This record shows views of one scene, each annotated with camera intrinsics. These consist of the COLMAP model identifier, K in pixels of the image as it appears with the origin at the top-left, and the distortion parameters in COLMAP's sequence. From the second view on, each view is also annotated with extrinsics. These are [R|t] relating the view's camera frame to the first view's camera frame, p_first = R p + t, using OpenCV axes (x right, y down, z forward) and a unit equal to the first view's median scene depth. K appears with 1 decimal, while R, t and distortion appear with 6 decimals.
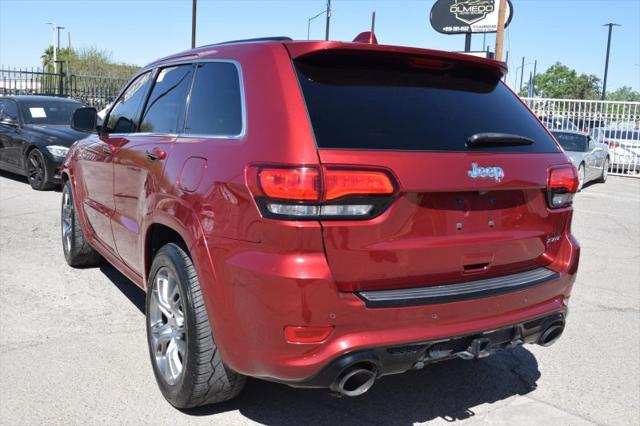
lens RADIAL K [[579.9, 0, 319.3], [0, 579.9, 242.8], [0, 0, 1]] dist [-0.004563, -0.001247]
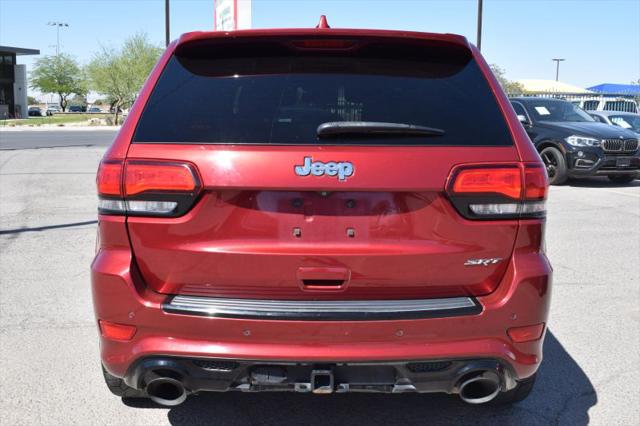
lens RADIAL K [[524.6, 0, 330.7], [0, 524.6, 213.7], [0, 0, 1]] dist [-0.064013, -0.000508]
pose [[0.889317, 0.054663, -0.454012, 0.629400], [-0.070555, 0.997343, -0.018124, -0.045443], [0.451815, 0.048151, 0.890811, 0.343836]]
